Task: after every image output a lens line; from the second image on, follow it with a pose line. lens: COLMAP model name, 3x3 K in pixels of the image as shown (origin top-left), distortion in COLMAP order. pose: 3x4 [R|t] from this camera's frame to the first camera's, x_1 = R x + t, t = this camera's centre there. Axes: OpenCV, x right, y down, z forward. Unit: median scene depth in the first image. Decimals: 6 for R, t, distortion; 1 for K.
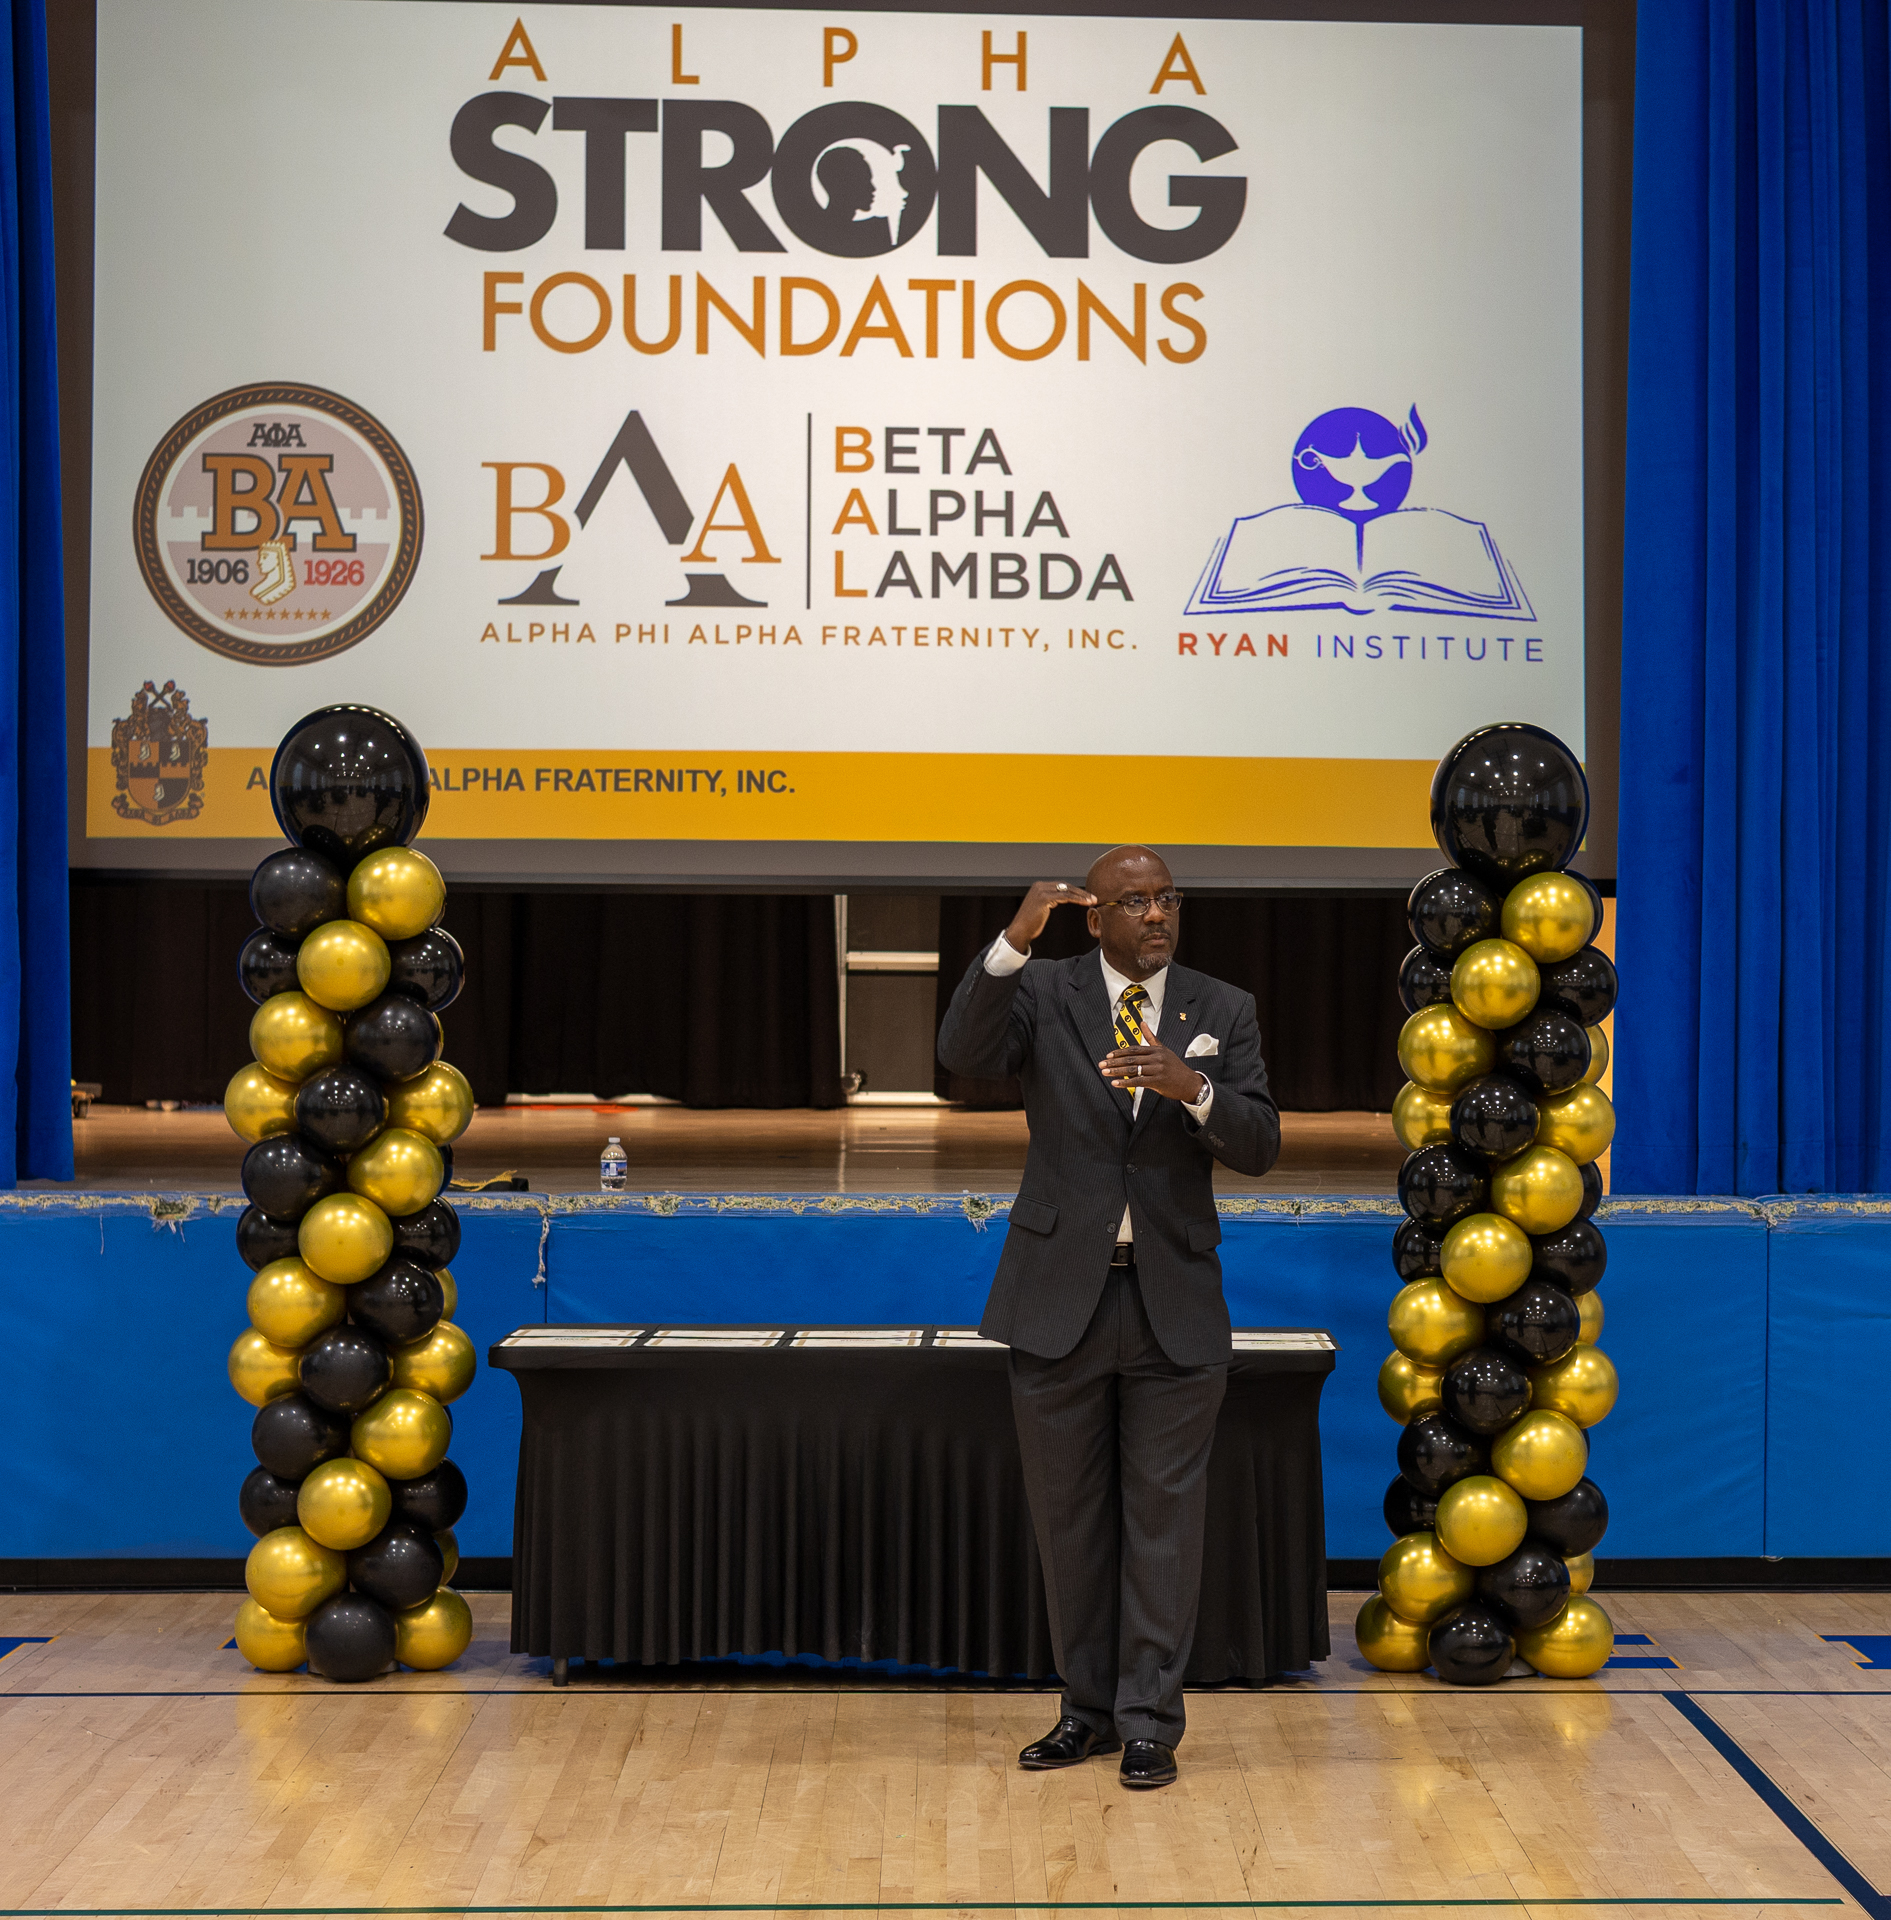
lens RADIAL K [[4703.3, 0, 1239.0], [0, 4703.3, 1107.5], [0, 0, 1]] dist [0.025792, 0.000000]
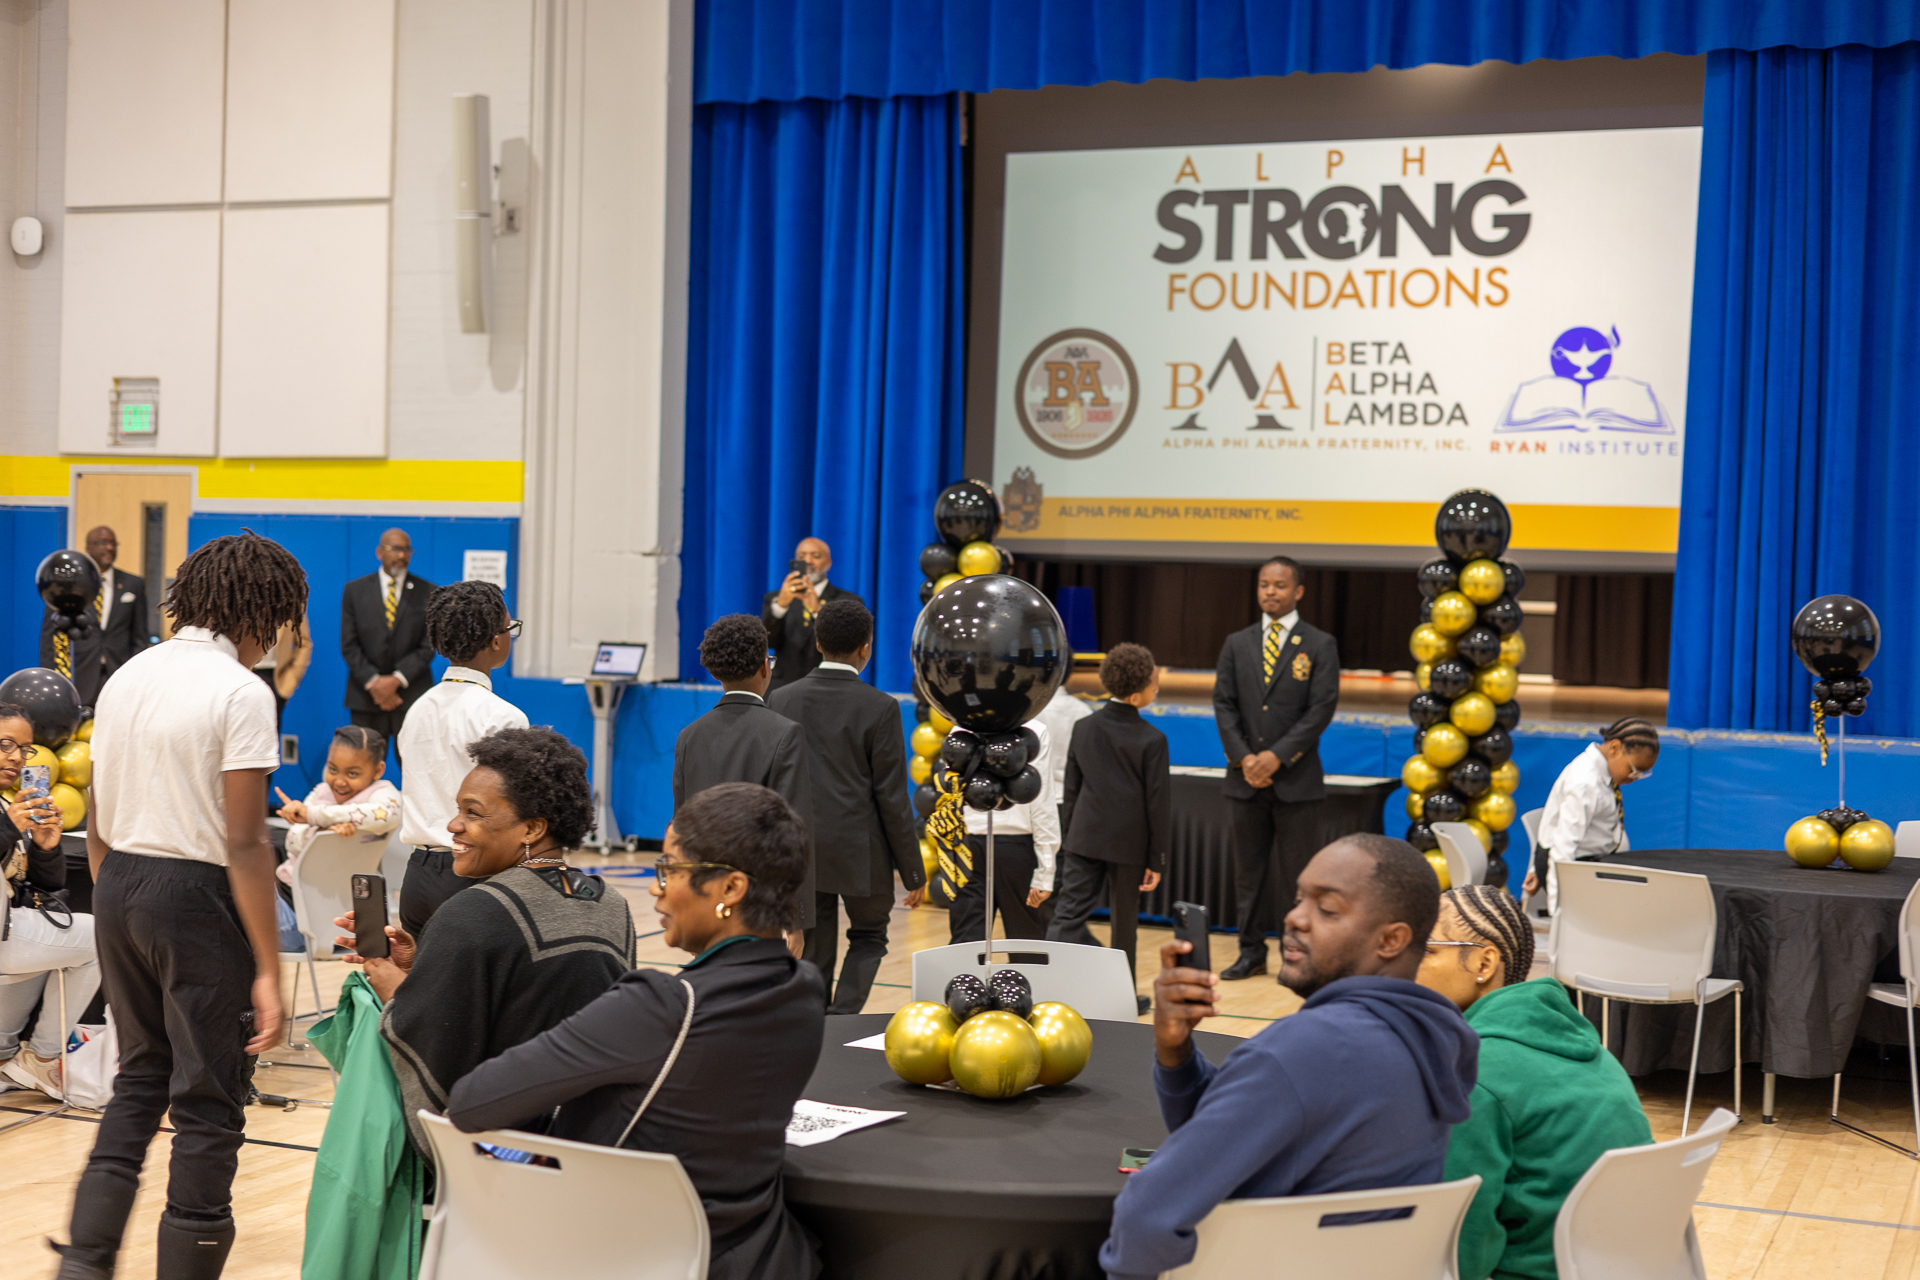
lens RADIAL K [[2668.9, 0, 968.4], [0, 2668.9, 673.2], [0, 0, 1]] dist [0.024458, 0.000000]
pose [[0.896392, 0.033204, -0.442017, 0.297069], [-0.036944, 0.999317, 0.000149, 0.005918], [0.441720, 0.016196, 0.897007, -0.118578]]
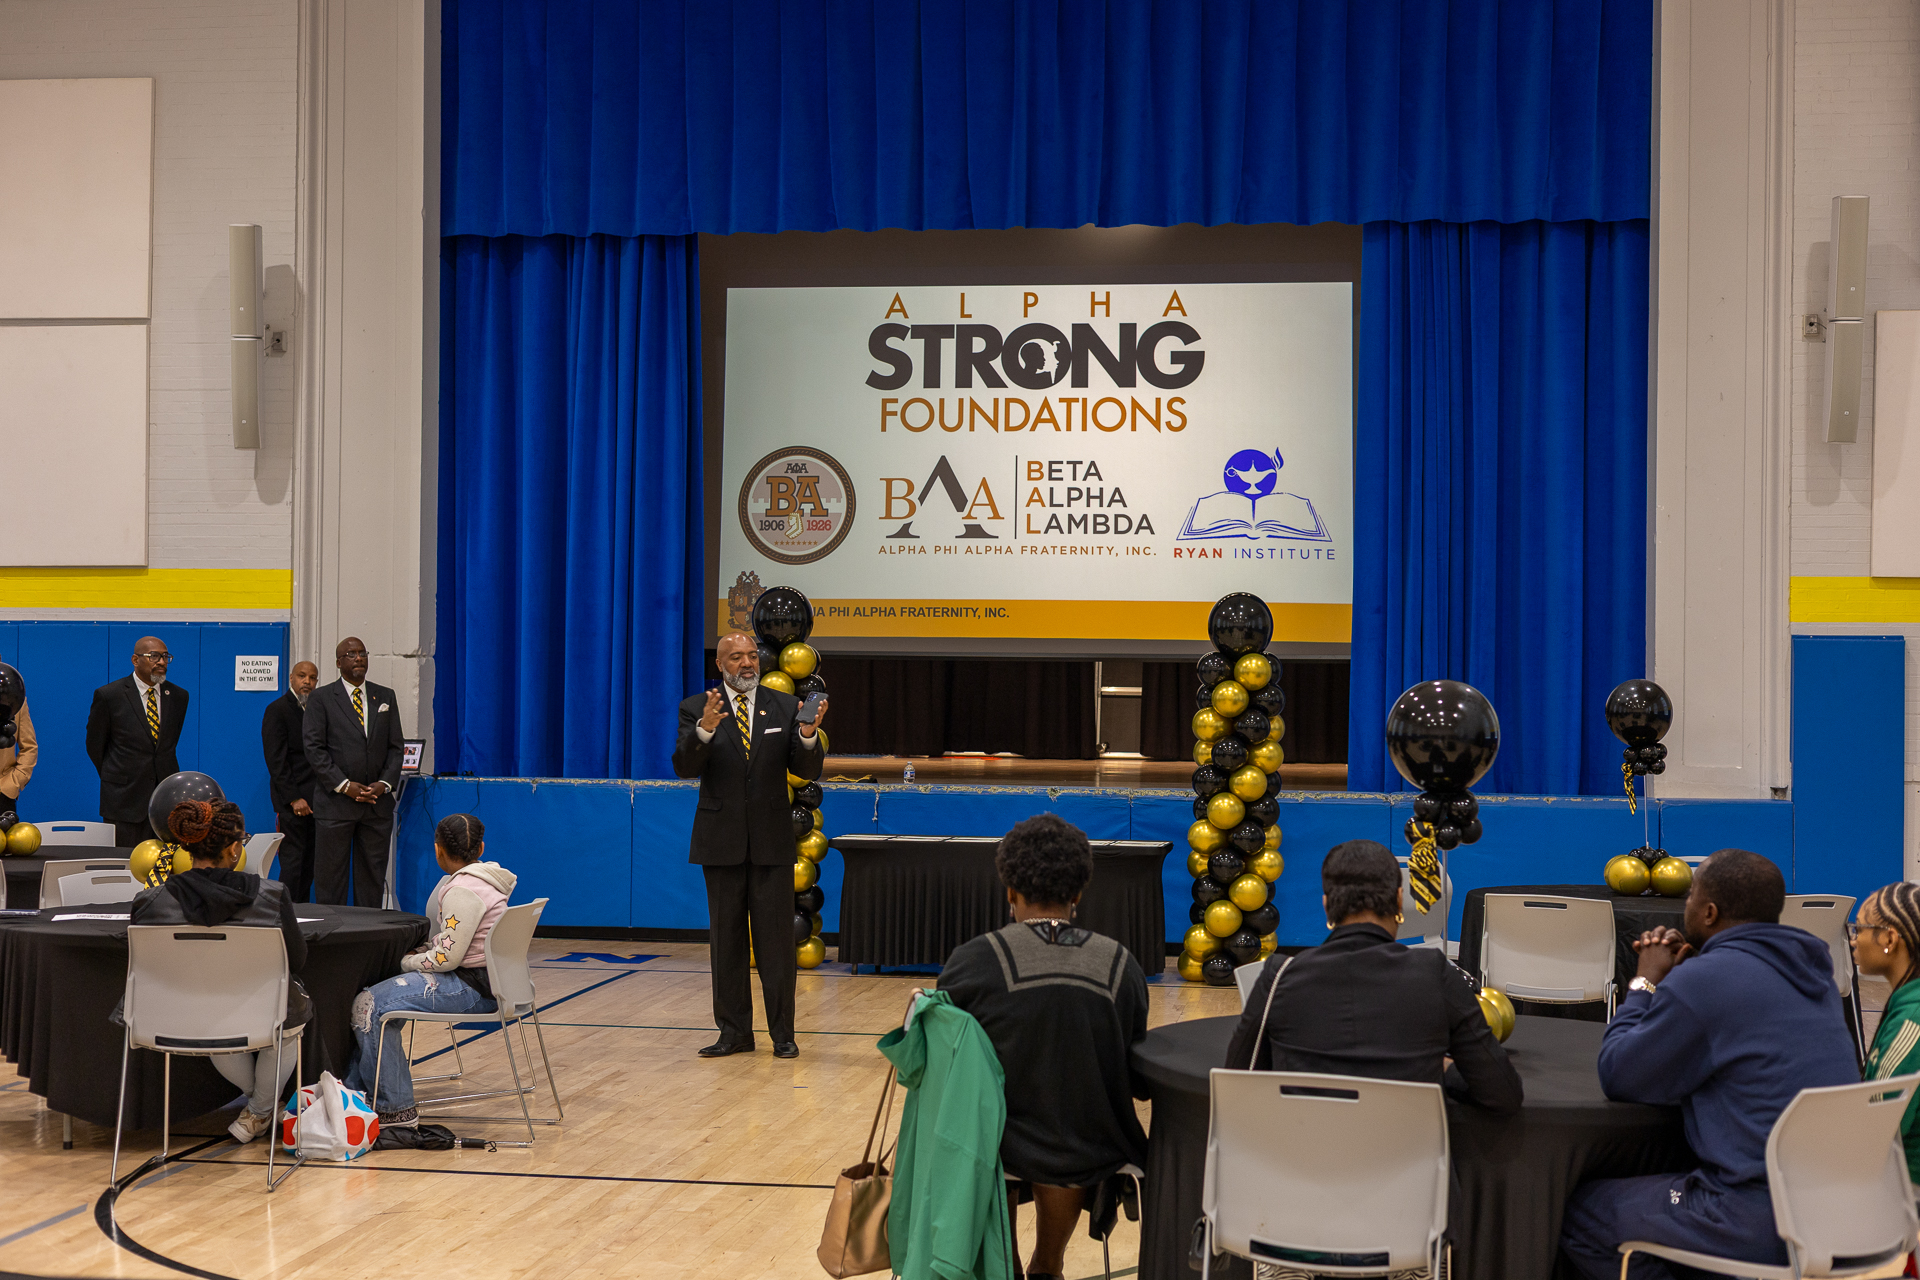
lens RADIAL K [[2668.9, 0, 952.5], [0, 2668.9, 661.0], [0, 0, 1]] dist [0.024458, 0.000000]
pose [[0.977072, 0.003197, -0.212884, 0.161376], [-0.012486, 0.999027, -0.042302, 0.011276], [0.212542, 0.043991, 0.976161, -0.300499]]
